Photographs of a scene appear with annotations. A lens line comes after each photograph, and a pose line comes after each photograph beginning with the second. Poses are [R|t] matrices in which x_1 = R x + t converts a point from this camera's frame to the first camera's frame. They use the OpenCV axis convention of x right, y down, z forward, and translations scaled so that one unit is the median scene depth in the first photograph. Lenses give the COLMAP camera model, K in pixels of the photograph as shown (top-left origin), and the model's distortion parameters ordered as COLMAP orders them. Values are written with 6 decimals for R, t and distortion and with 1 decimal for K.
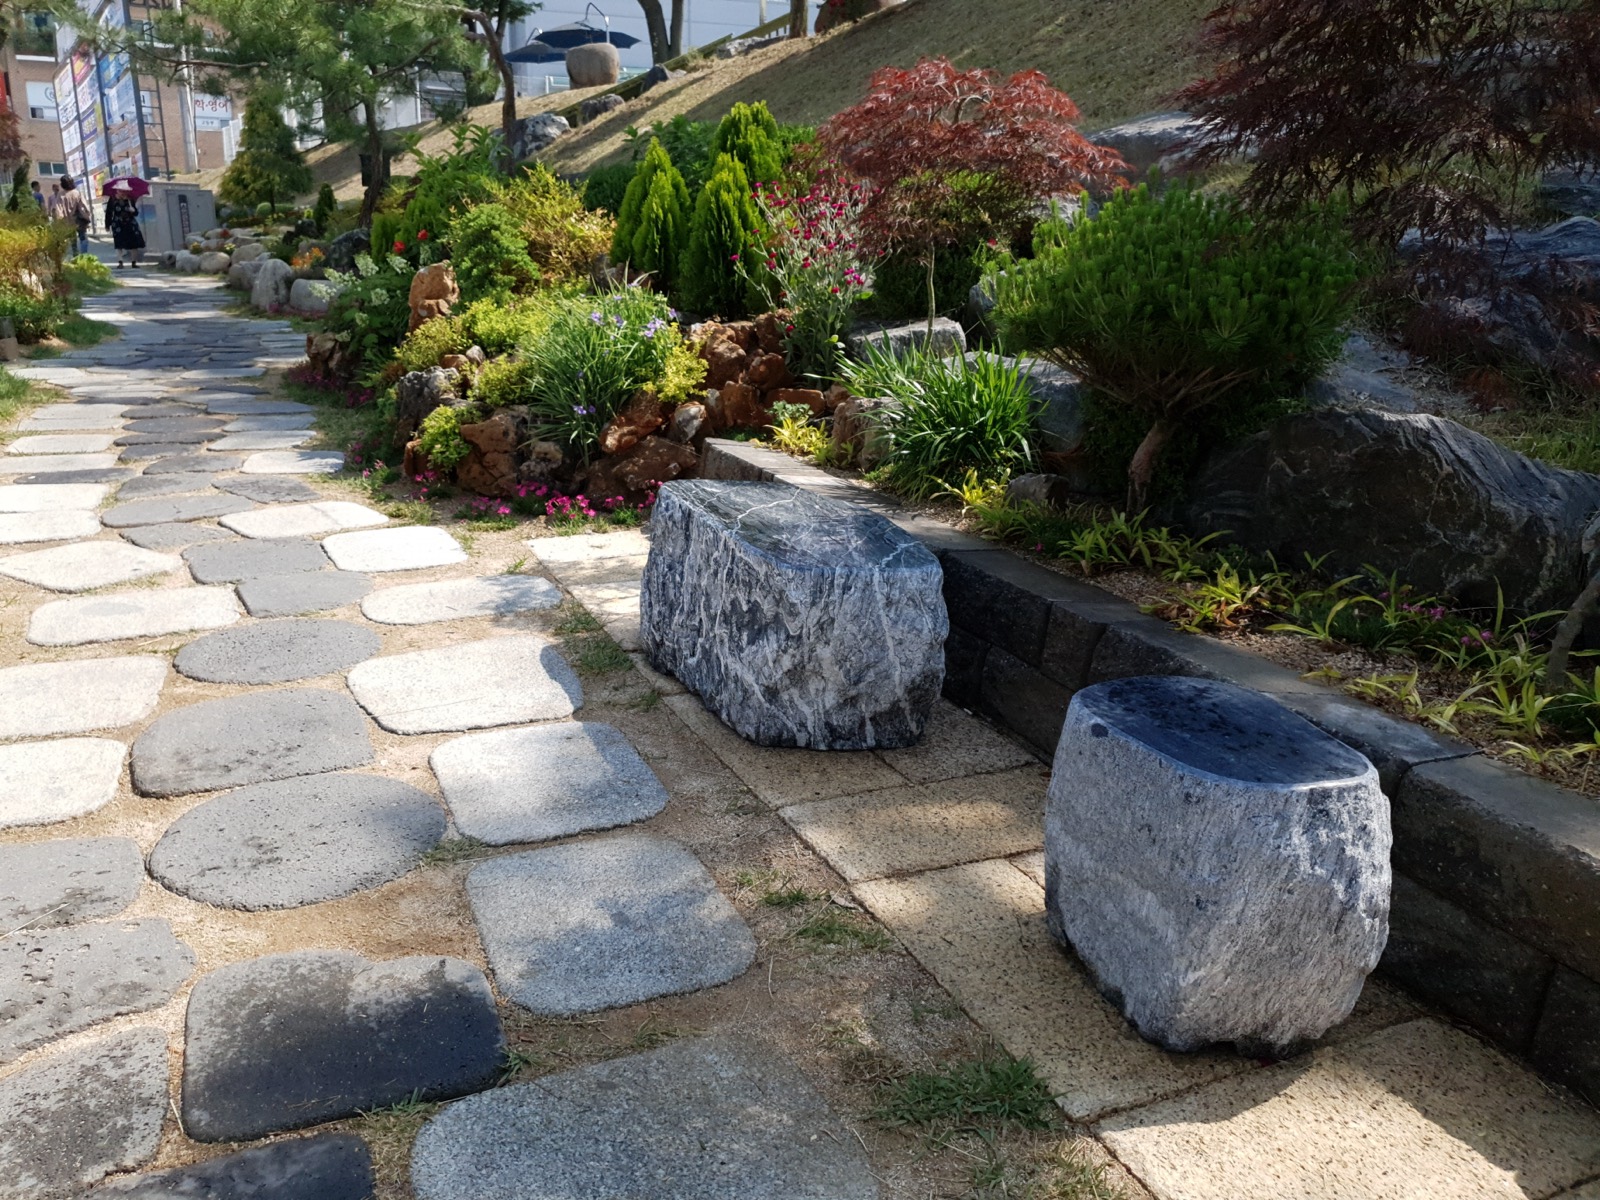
lens RADIAL K [[1287.4, 0, 800.0], [0, 1287.4, 600.0], [0, 0, 1]] dist [0.100284, -0.158815]
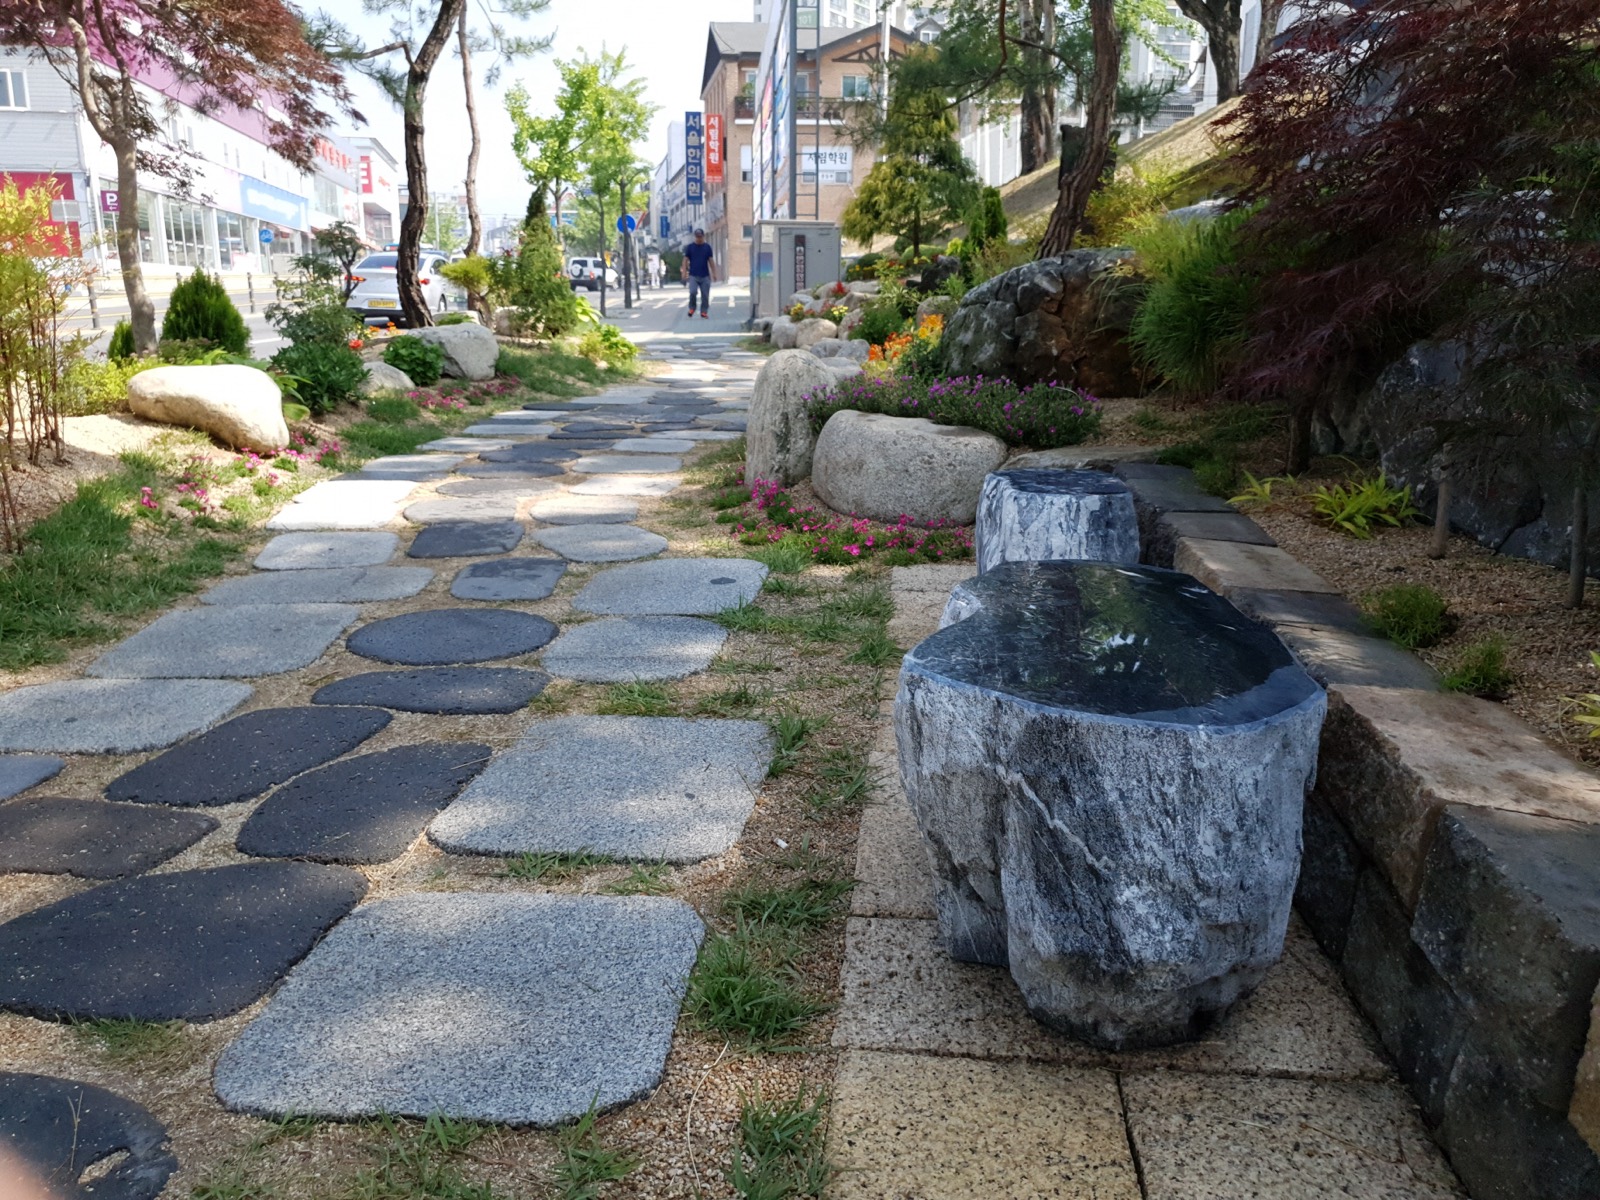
lens RADIAL K [[1197.3, 0, 800.0], [0, 1197.3, 600.0], [0, 0, 1]] dist [0.003545, 0.004545]
pose [[0.873233, 0.111186, -0.474449, -0.912403], [-0.122438, 0.992450, 0.007230, -0.743697], [0.471671, 0.051777, 0.880253, 2.729051]]
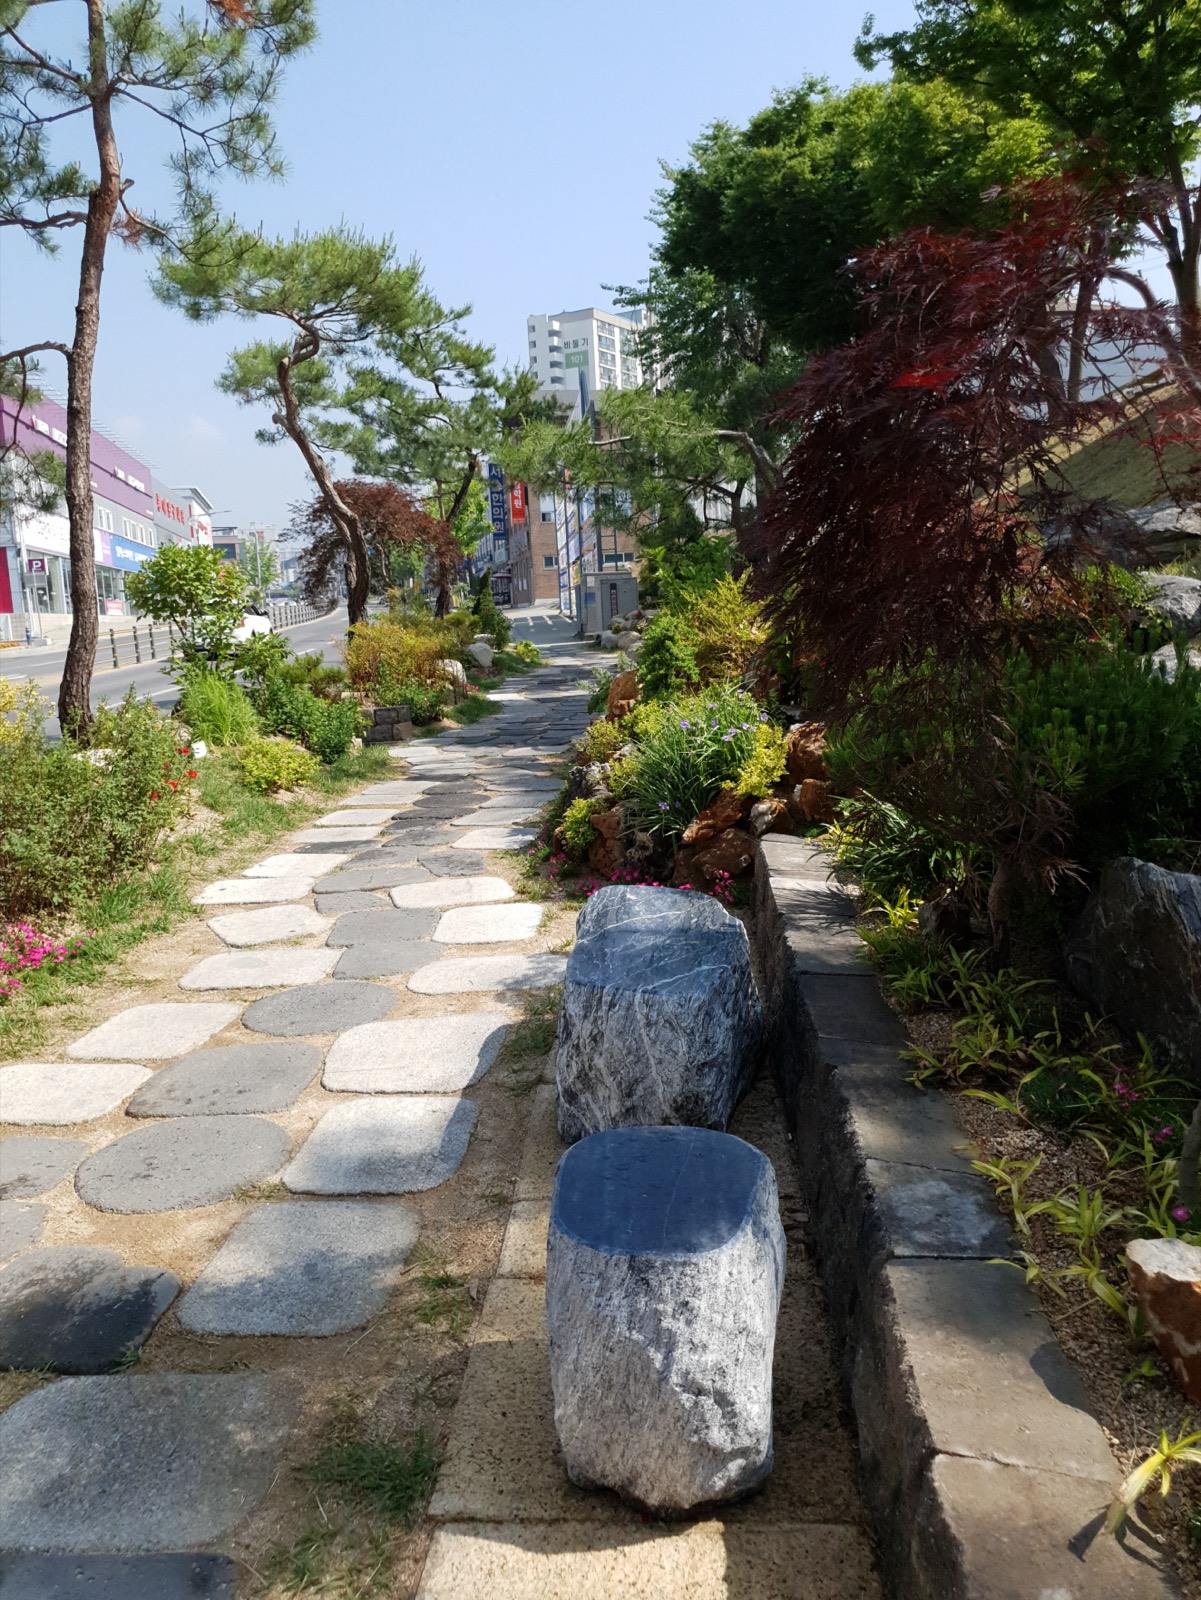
lens RADIAL K [[1287.4, 0, 573.8], [0, 1287.4, 754.7], [0, 0, 1]] dist [0.100284, -0.158815]
pose [[0.870365, -0.001021, -0.492407, 0.429515], [-0.068222, 0.990103, -0.122641, -0.065655], [0.487659, 0.140335, 0.861681, -0.015929]]
